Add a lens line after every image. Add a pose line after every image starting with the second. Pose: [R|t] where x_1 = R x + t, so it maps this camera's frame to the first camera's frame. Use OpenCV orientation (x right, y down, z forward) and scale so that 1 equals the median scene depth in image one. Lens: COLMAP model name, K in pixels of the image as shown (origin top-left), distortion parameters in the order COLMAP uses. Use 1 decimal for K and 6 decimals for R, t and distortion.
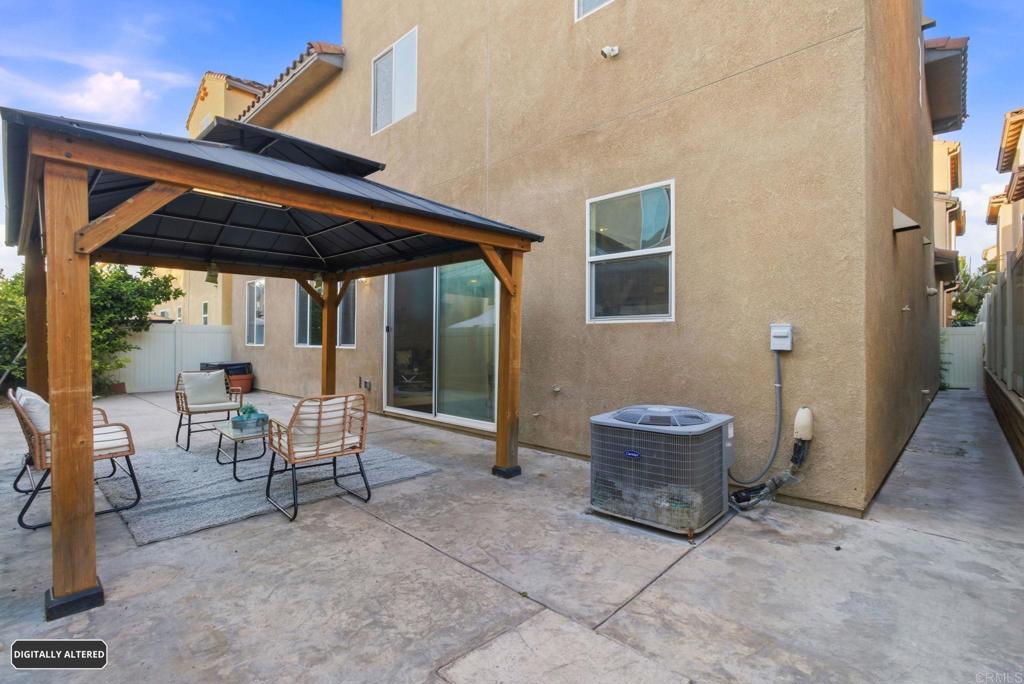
lens RADIAL K [[476.0, 0, 512.0], [0, 476.0, 342.2], [0, 0, 1]] dist [-0.014682, 0.002725]
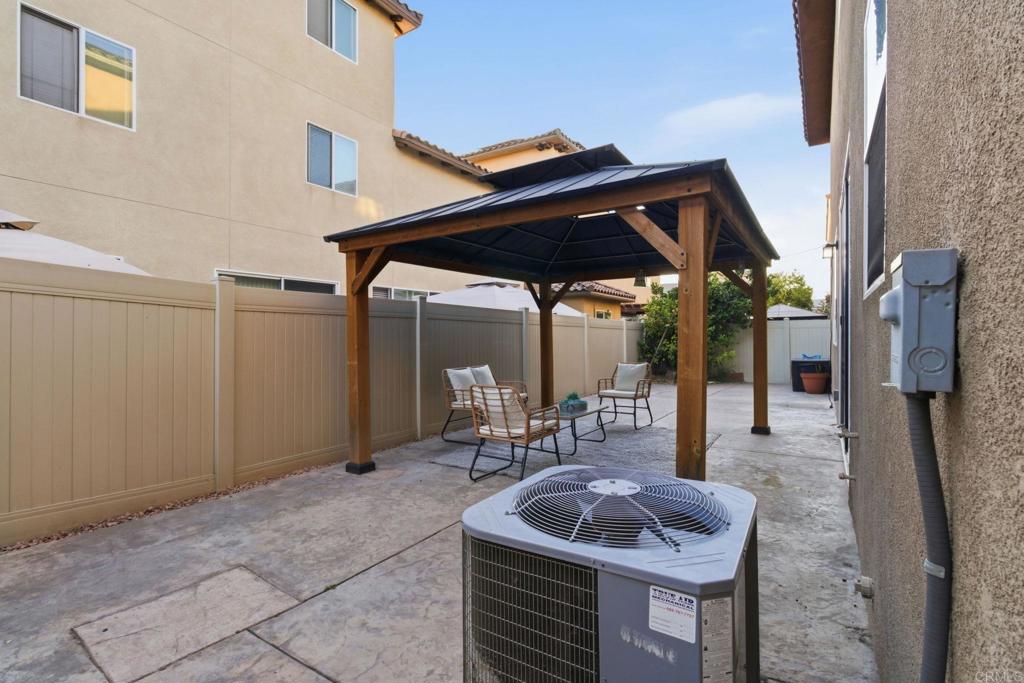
lens RADIAL K [[476.0, 0, 512.7], [0, 476.0, 338.1], [0, 0, 1]] dist [-0.014682, 0.002725]
pose [[0.180356, 0.001746, -0.983600, 1.055933], [-0.001205, 0.999998, 0.001554, -0.004667], [0.983601, 0.000905, 0.180358, 1.161681]]
